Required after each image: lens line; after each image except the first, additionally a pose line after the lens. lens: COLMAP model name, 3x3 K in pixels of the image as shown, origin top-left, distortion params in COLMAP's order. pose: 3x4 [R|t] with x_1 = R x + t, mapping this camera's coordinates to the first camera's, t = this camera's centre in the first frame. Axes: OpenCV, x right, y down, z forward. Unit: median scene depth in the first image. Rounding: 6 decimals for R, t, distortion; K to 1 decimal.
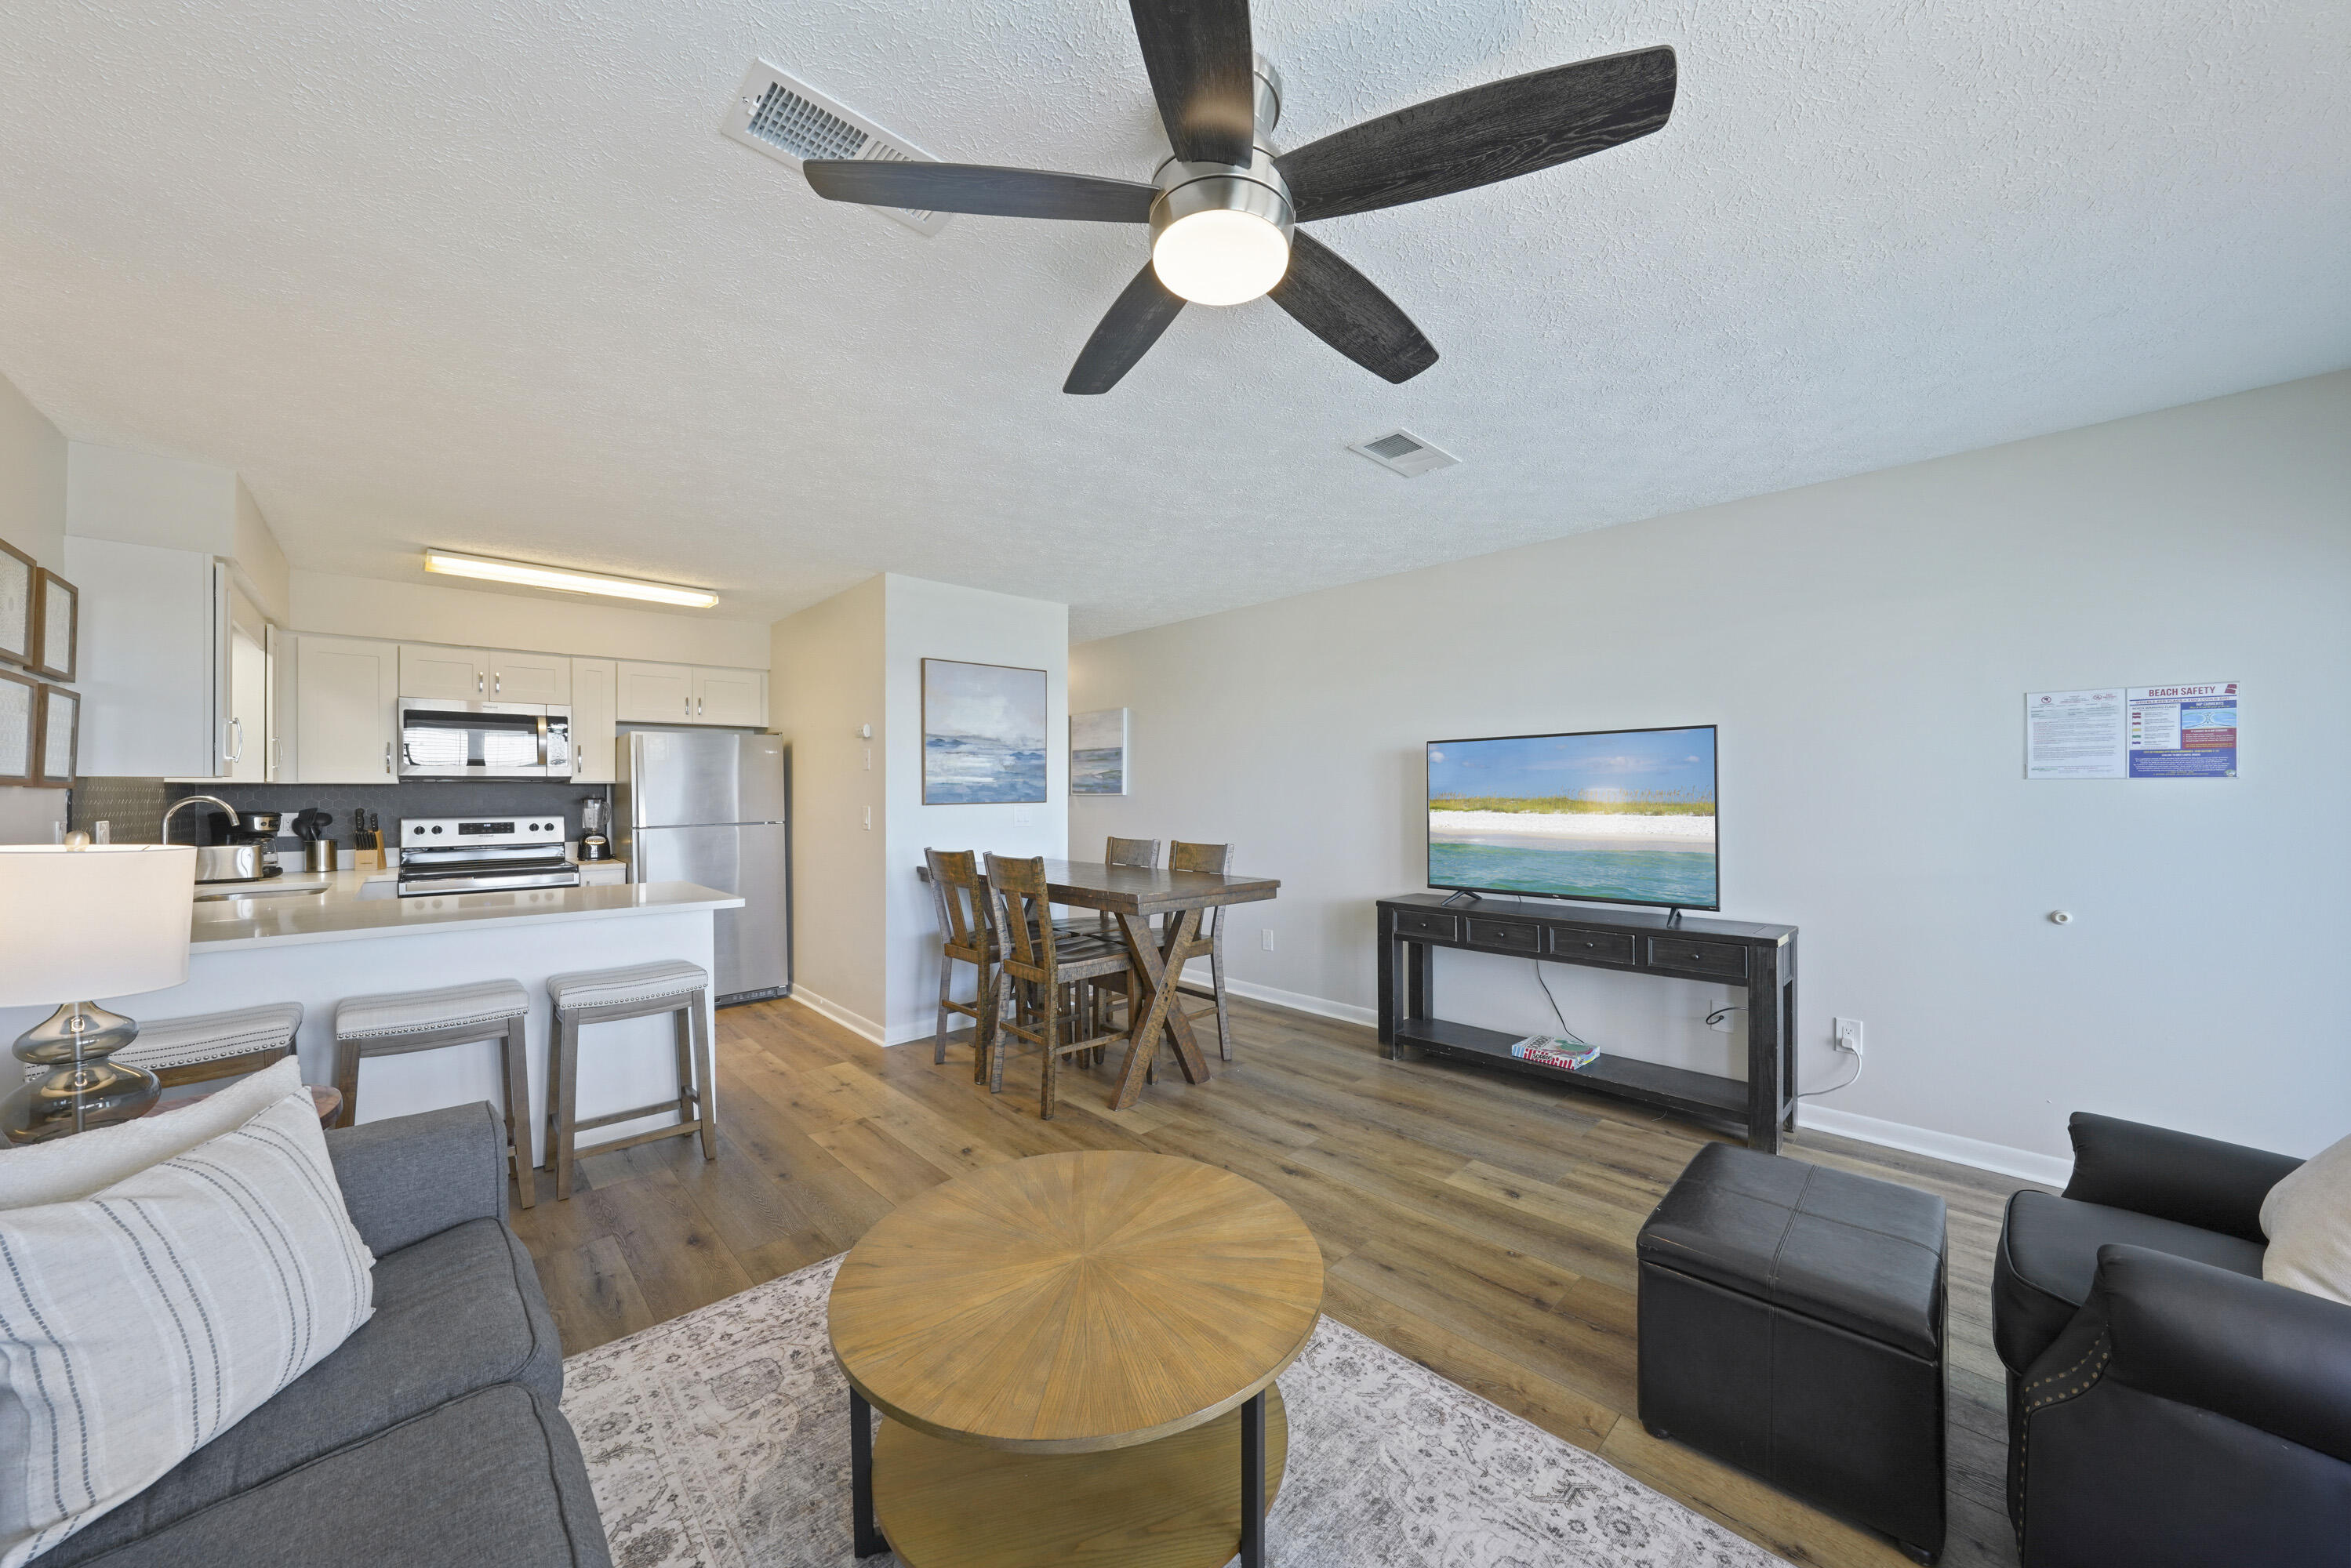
lens RADIAL K [[825.2, 0, 1175.5], [0, 825.2, 784.0], [0, 0, 1]] dist [-0.018828, 0.000141]
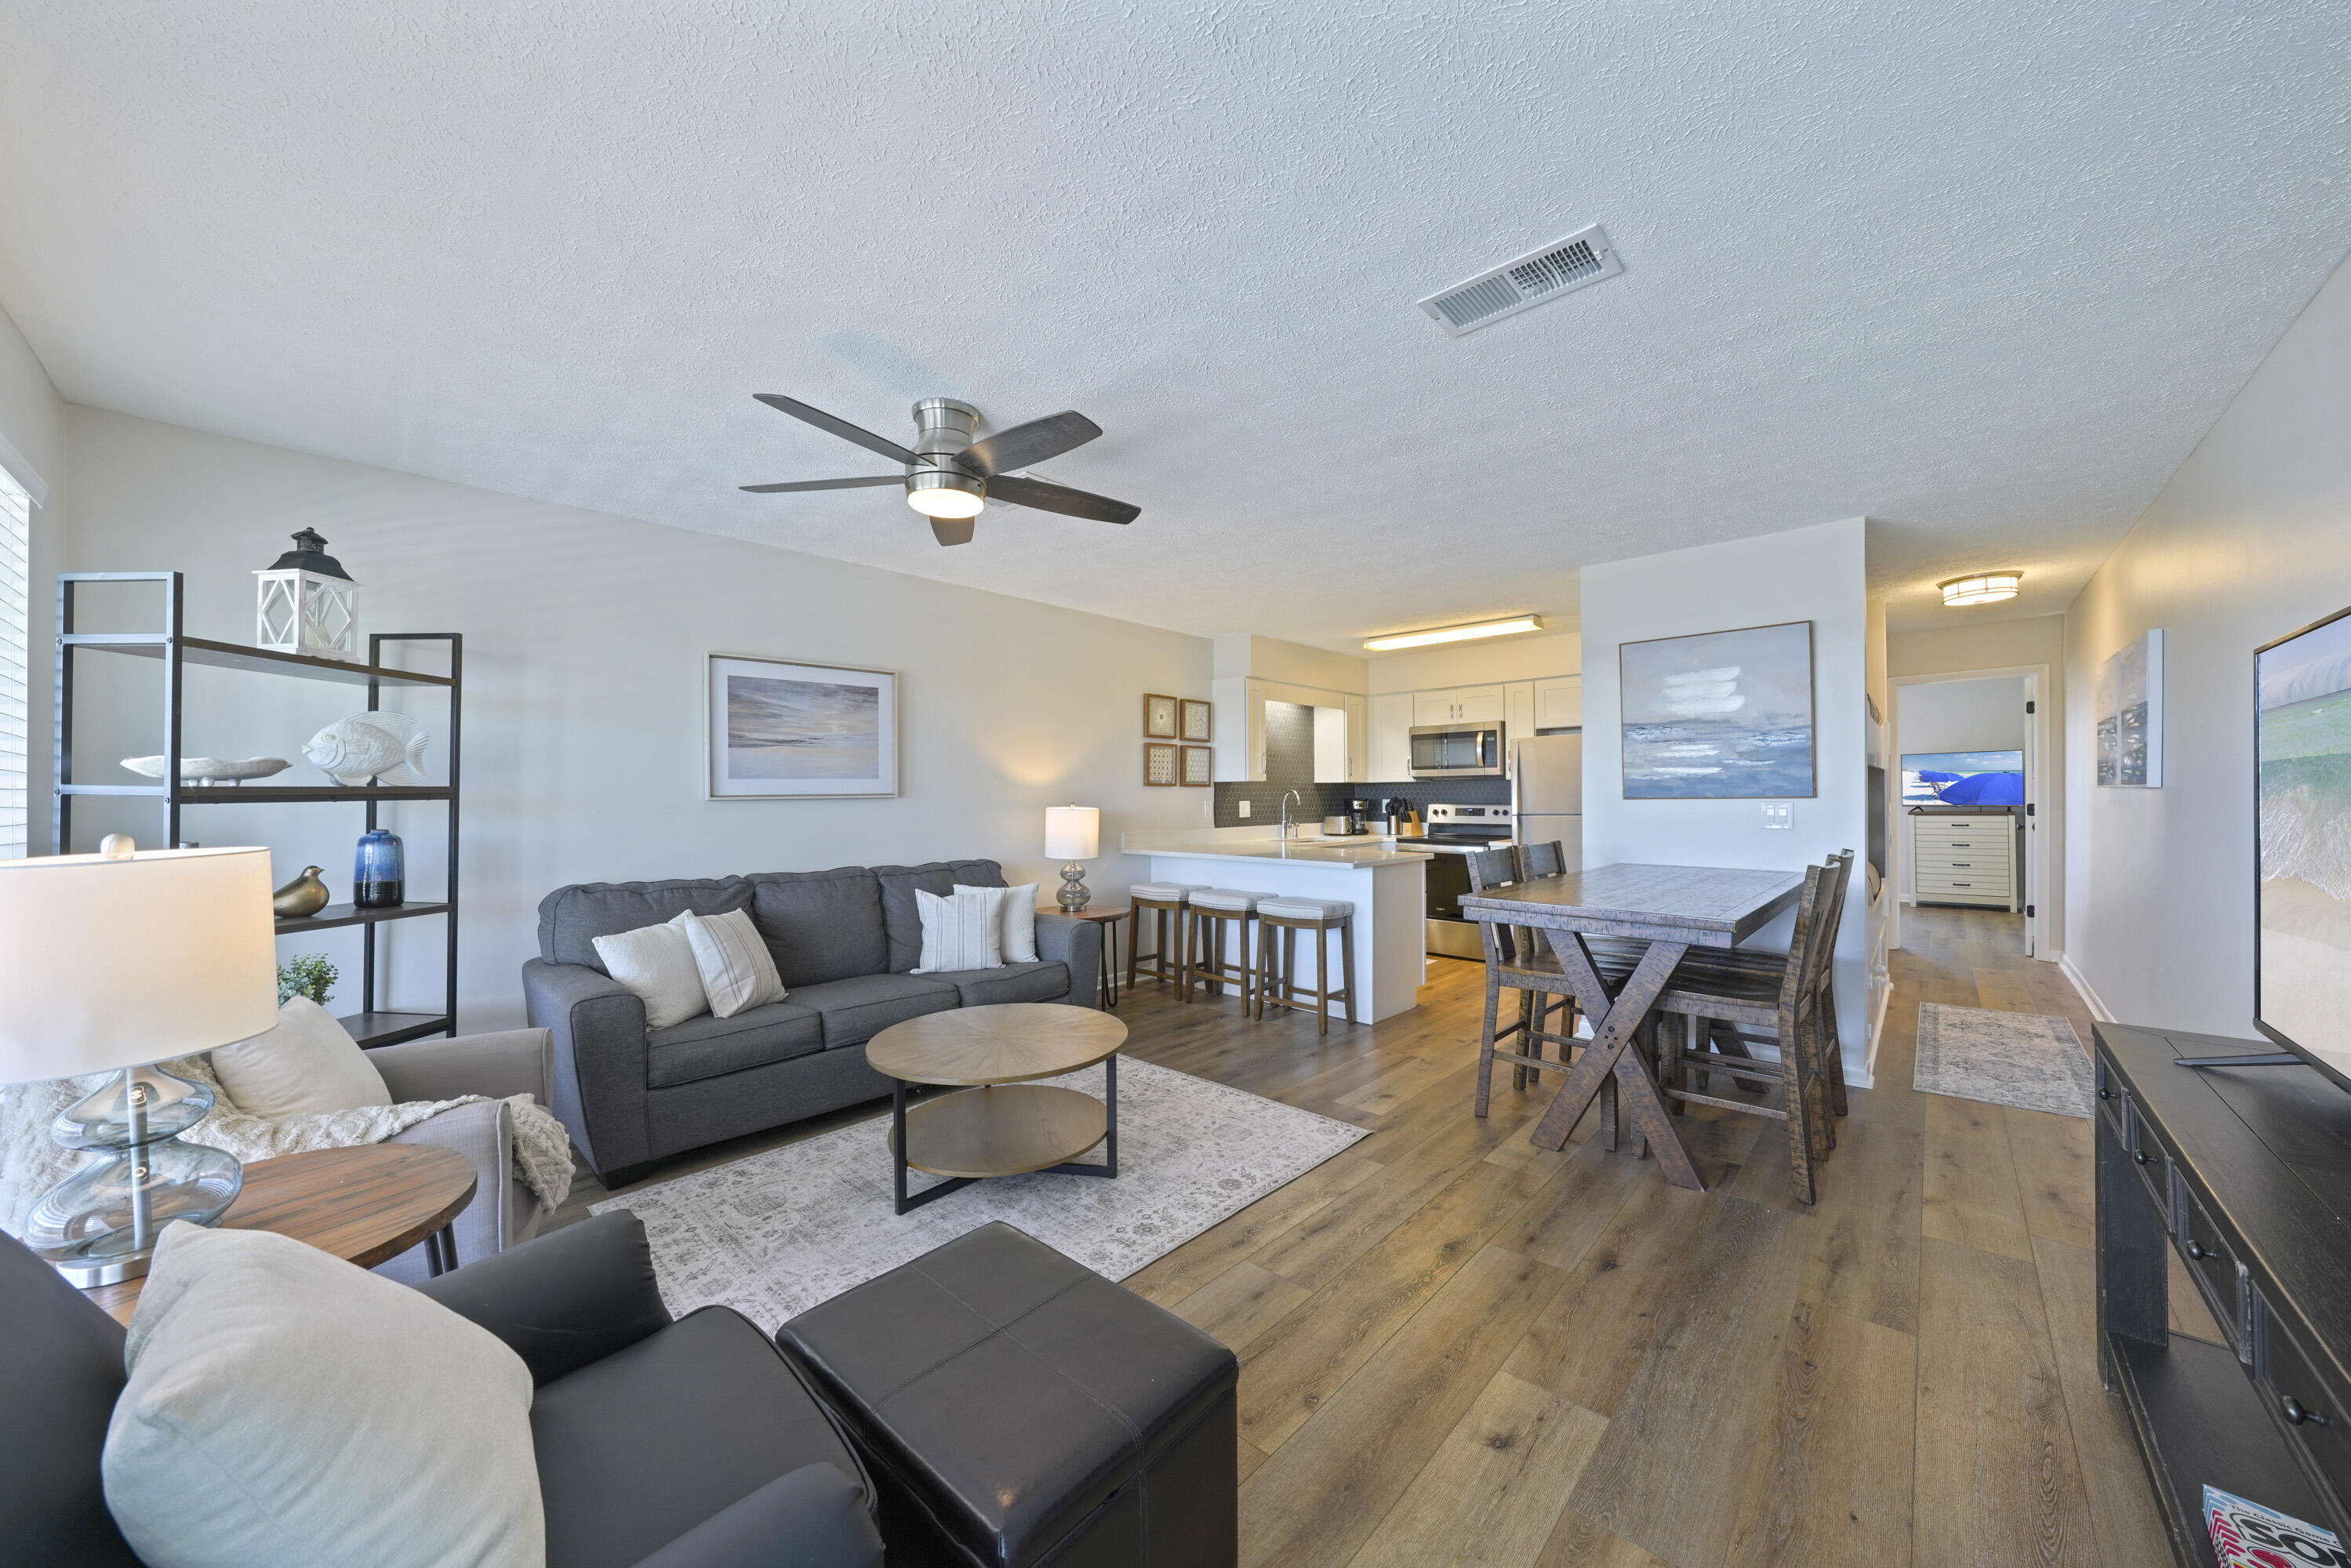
lens RADIAL K [[818.0, 0, 1175.5], [0, 818.0, 784.0], [0, 0, 1]] dist [-0.024316, 0.000047]
pose [[0.058398, -0.006263, -0.998274, 0.650178], [0.016215, 0.999854, -0.005325, 0.005379], [0.998162, -0.015876, 0.058491, 0.474387]]
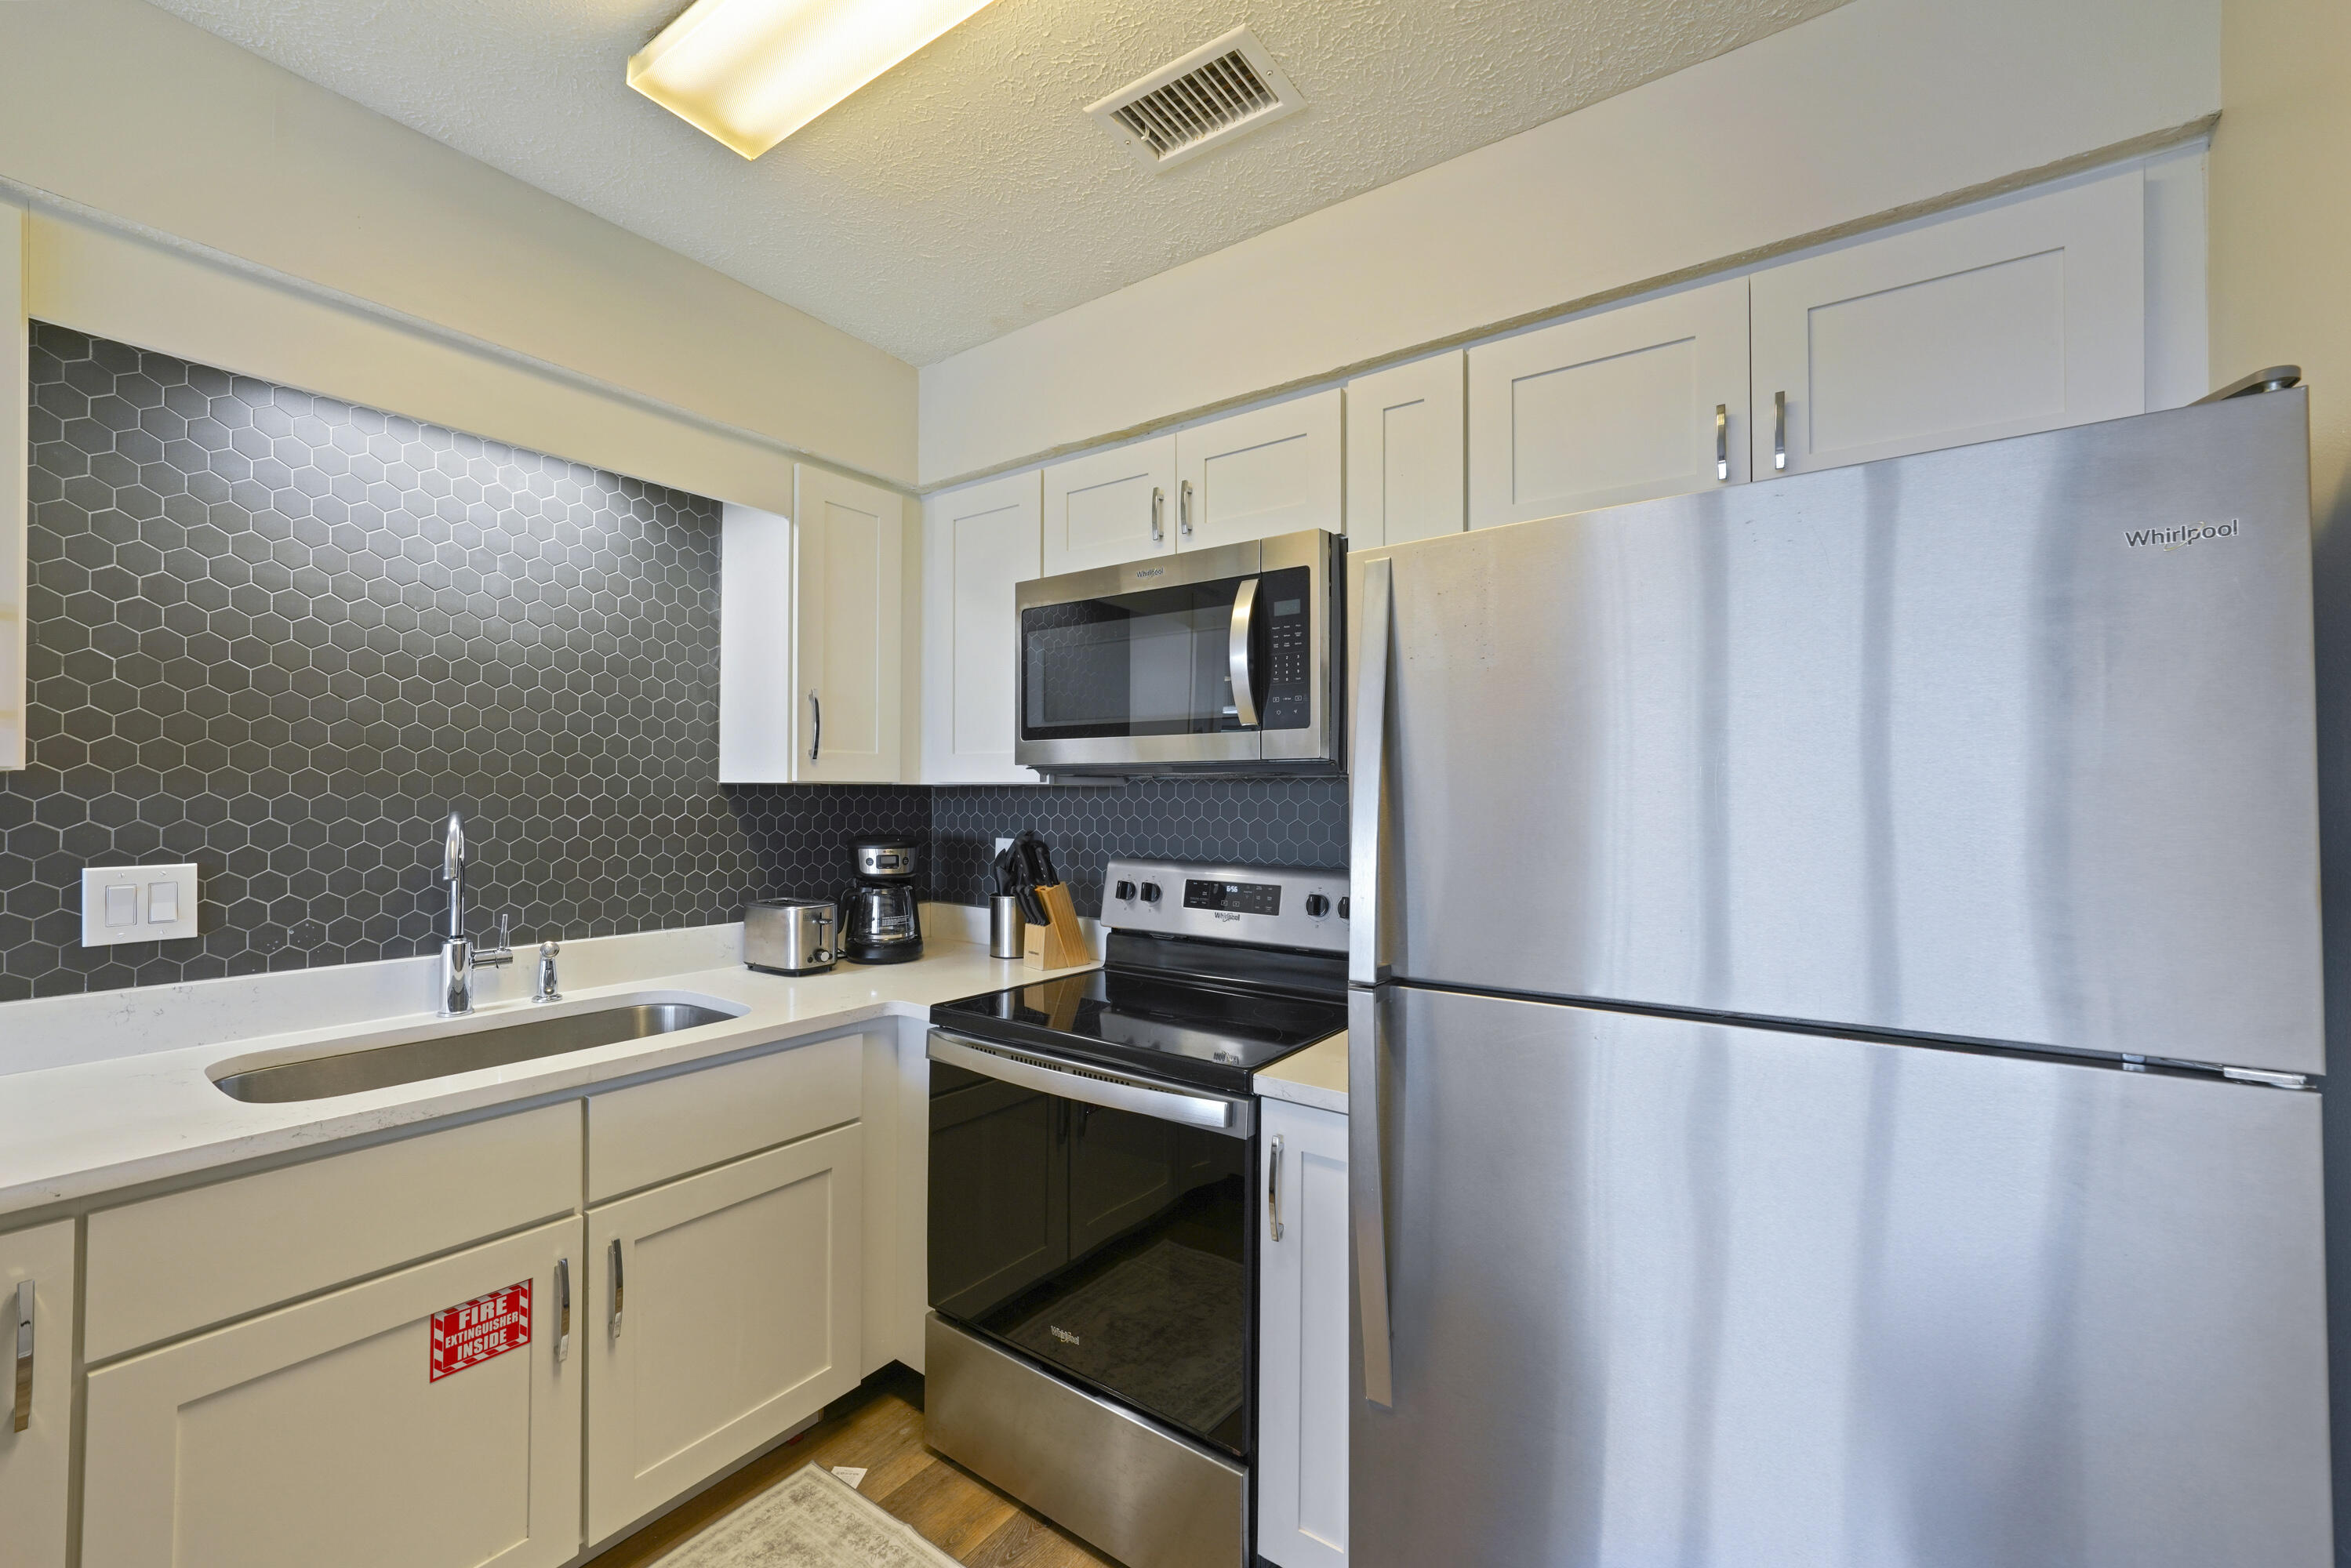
lens RADIAL K [[931.2, 0, 1169.2], [0, 931.2, 789.6], [0, 0, 1]] dist [-0.008541, 0.000324]
pose [[0.196002, 0.002132, -0.980601, -0.483659], [0.002684, 0.999993, 0.002710, 0.001410], [0.980600, -0.003163, 0.195995, 1.041675]]
